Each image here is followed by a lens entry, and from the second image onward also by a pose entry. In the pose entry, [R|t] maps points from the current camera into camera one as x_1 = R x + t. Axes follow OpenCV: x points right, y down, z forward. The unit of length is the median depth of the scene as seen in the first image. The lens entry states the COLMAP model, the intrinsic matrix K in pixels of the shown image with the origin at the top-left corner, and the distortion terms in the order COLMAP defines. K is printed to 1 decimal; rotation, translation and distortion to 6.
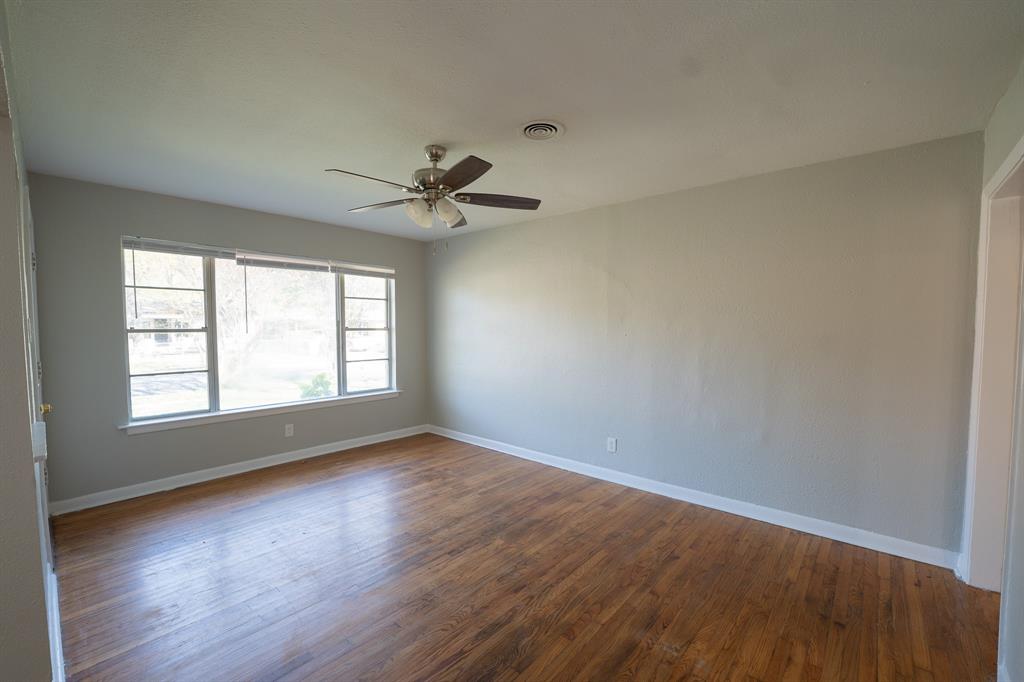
lens RADIAL K [[423.3, 0, 511.3], [0, 423.3, 349.5], [0, 0, 1]] dist [-0.012993, 0.000045]
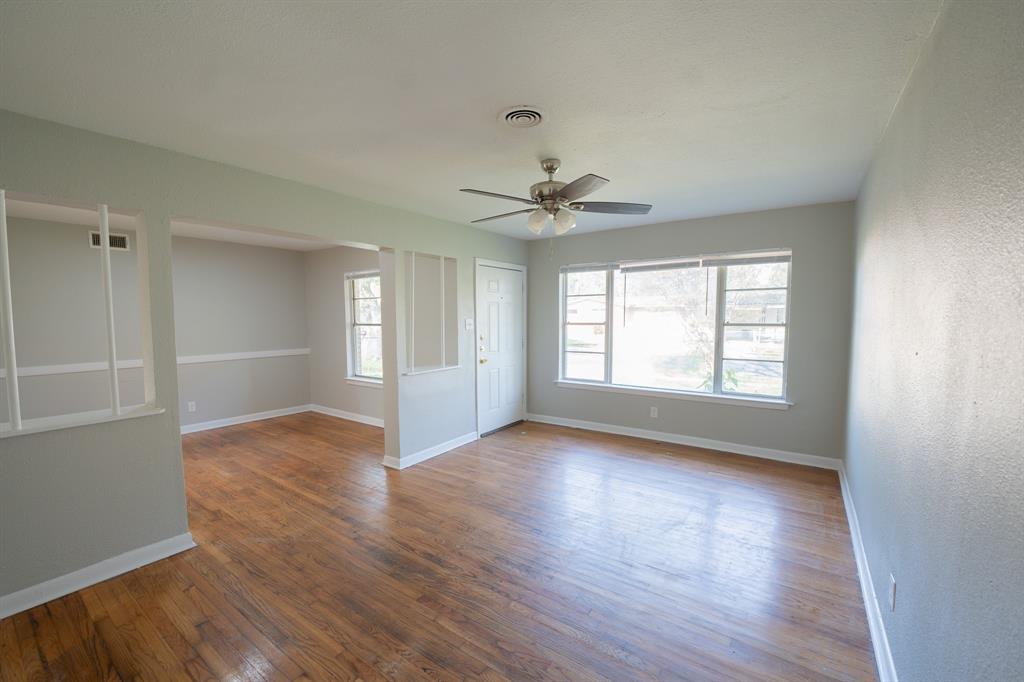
lens RADIAL K [[423.3, 0, 511.3], [0, 423.3, 349.5], [0, 0, 1]] dist [-0.012993, 0.000045]
pose [[0.111078, 0.074142, -0.991042, 0.610643], [-0.050851, 0.996331, 0.068838, -0.040849], [0.992510, 0.042749, 0.114440, 0.529200]]
